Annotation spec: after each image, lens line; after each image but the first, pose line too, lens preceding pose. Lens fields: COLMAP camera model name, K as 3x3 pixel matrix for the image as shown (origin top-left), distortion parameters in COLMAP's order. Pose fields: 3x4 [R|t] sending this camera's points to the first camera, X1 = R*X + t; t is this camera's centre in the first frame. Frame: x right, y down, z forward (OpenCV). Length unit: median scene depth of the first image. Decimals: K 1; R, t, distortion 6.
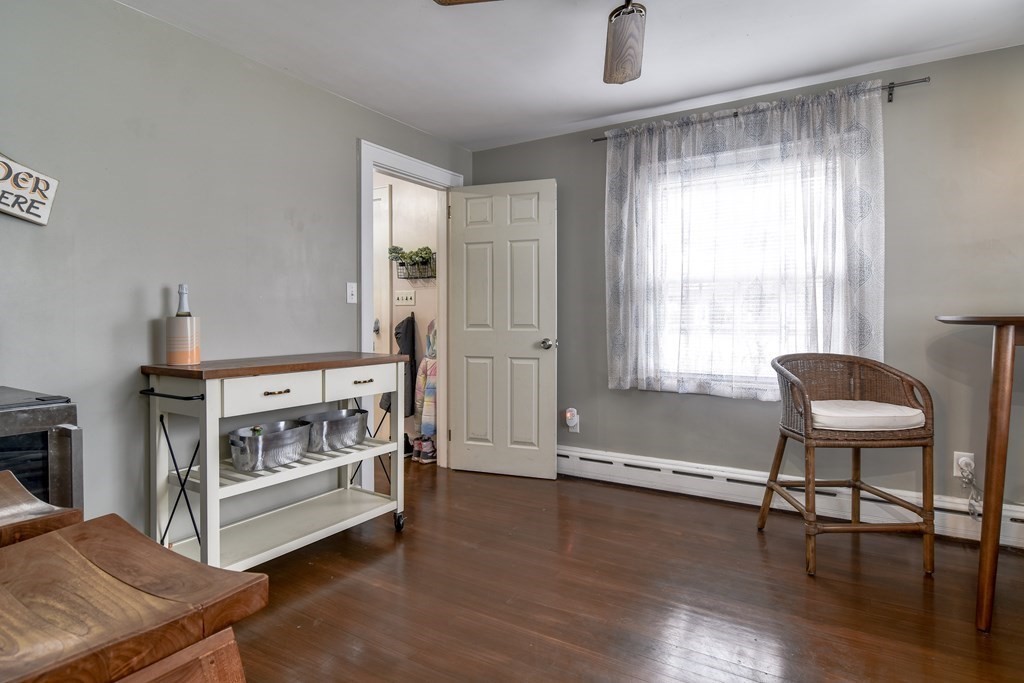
lens RADIAL K [[559.4, 0, 511.4], [0, 559.4, 336.9], [0, 0, 1]] dist [0.001668, -0.005377]
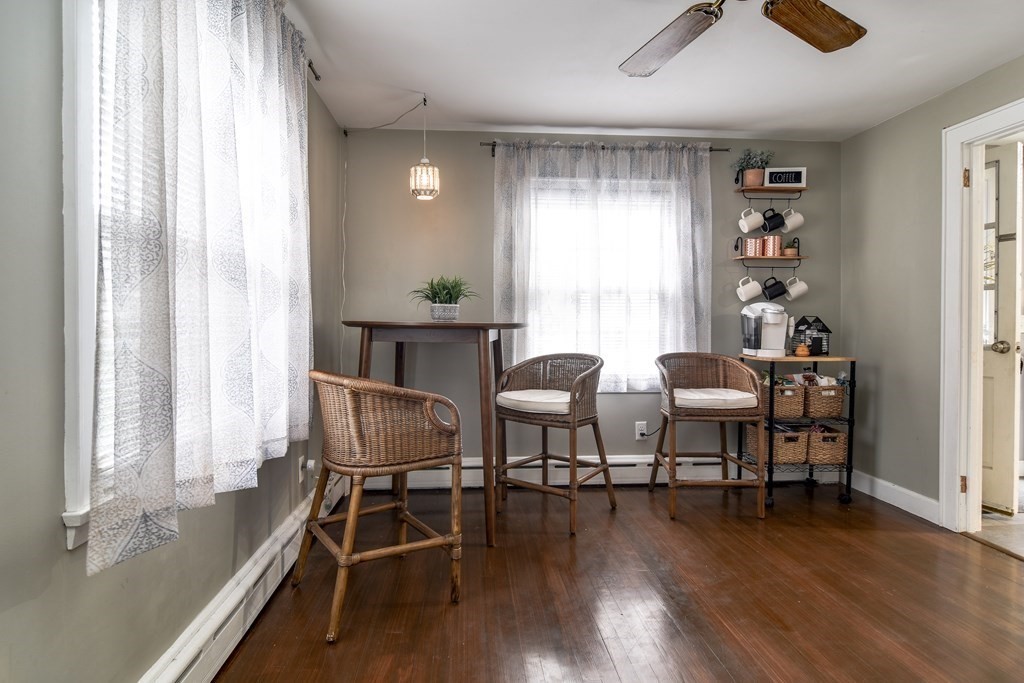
lens RADIAL K [[528.3, 0, 510.1], [0, 528.3, 335.8], [0, 0, 1]] dist [0.004597, 0.000136]
pose [[0.811817, -0.010263, 0.583822, -0.431345], [0.014845, 0.999885, -0.003066, -0.010156], [-0.583724, 0.011155, 0.811876, 0.255001]]
